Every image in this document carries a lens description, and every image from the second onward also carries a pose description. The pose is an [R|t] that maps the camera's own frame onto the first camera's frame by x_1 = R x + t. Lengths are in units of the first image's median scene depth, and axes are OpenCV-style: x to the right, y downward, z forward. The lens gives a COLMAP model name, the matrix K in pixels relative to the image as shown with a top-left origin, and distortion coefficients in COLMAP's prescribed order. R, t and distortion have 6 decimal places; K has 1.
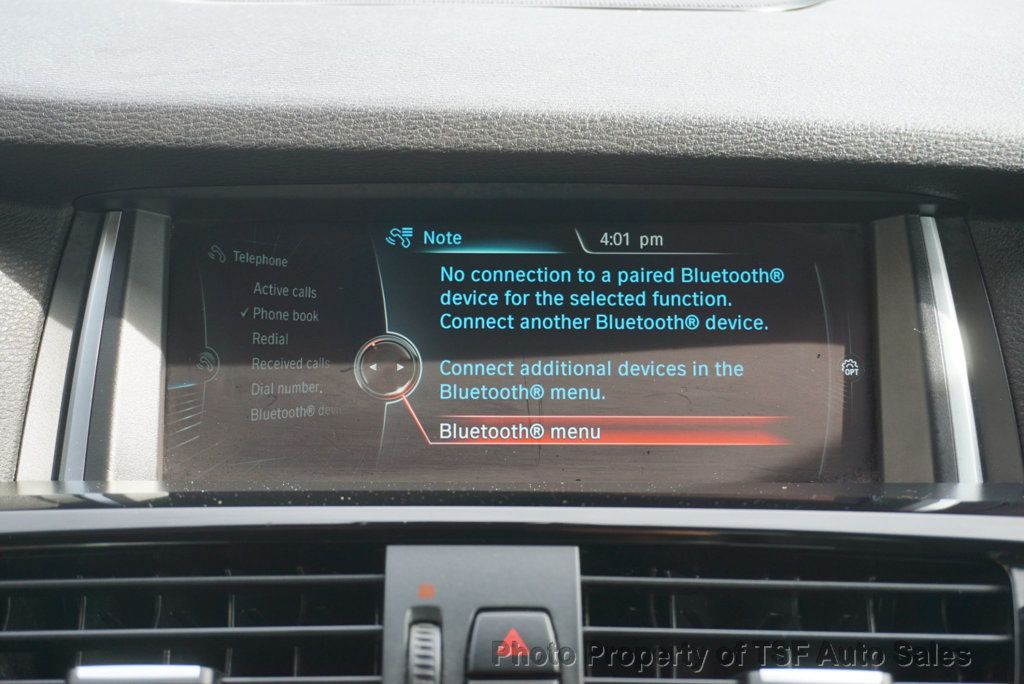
lens RADIAL K [[1953.6, 0, 505.2], [0, 1953.6, 341.5], [0, 0, 1]] dist [-0.002591, 0.000000]
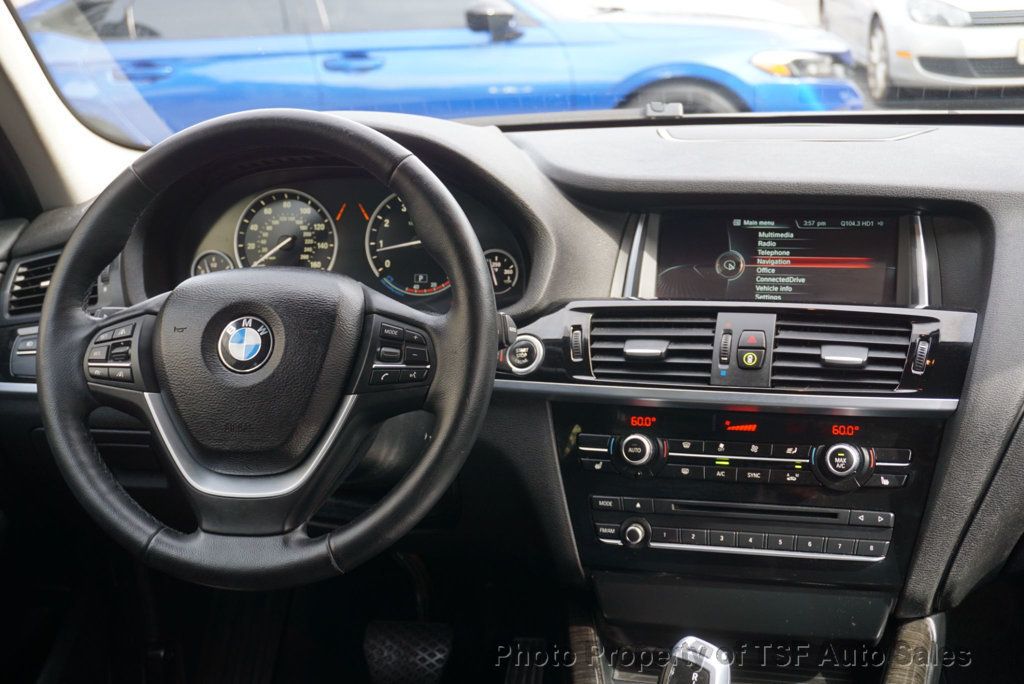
lens RADIAL K [[1578.1, 0, 506.8], [0, 1578.1, 343.9], [0, 0, 1]] dist [0.061092, 0.000000]
pose [[0.953191, 0.025805, -0.301265, 0.365417], [-0.026506, 0.999647, 0.001761, 0.145559], [0.301204, 0.006306, 0.953539, -1.498914]]
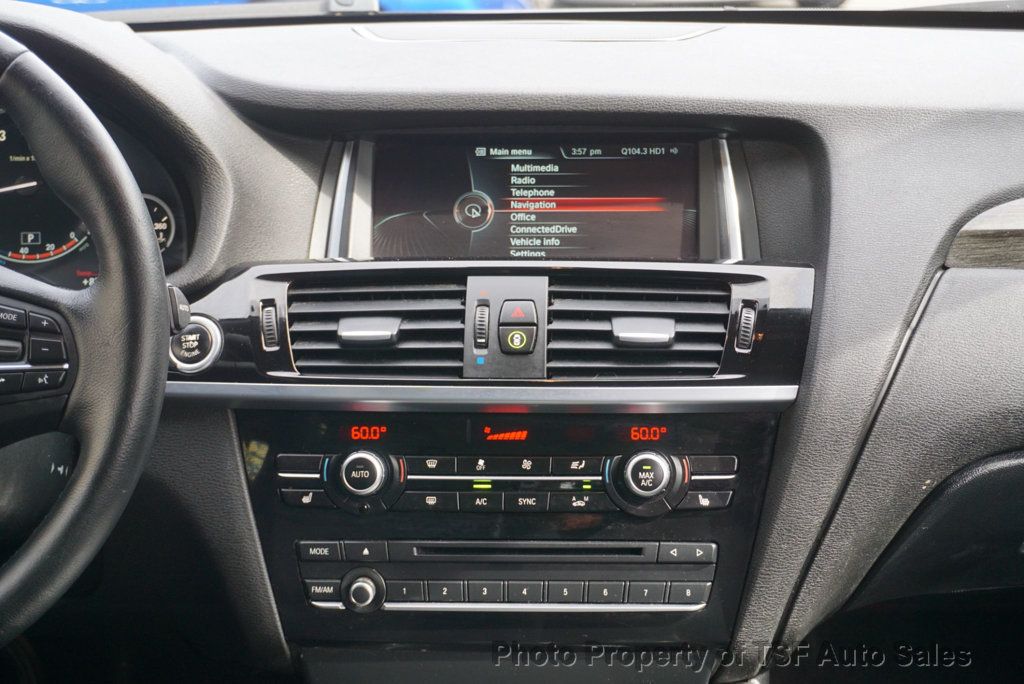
lens RADIAL K [[1953.6, 0, 515.3], [0, 1953.6, 338.8], [0, 0, 1]] dist [-0.002591, 0.000000]
pose [[0.996326, -0.002985, -0.085591, 0.179812], [0.003582, 0.999970, 0.006825, 0.147281], [0.085568, -0.007107, 0.996307, -1.224178]]
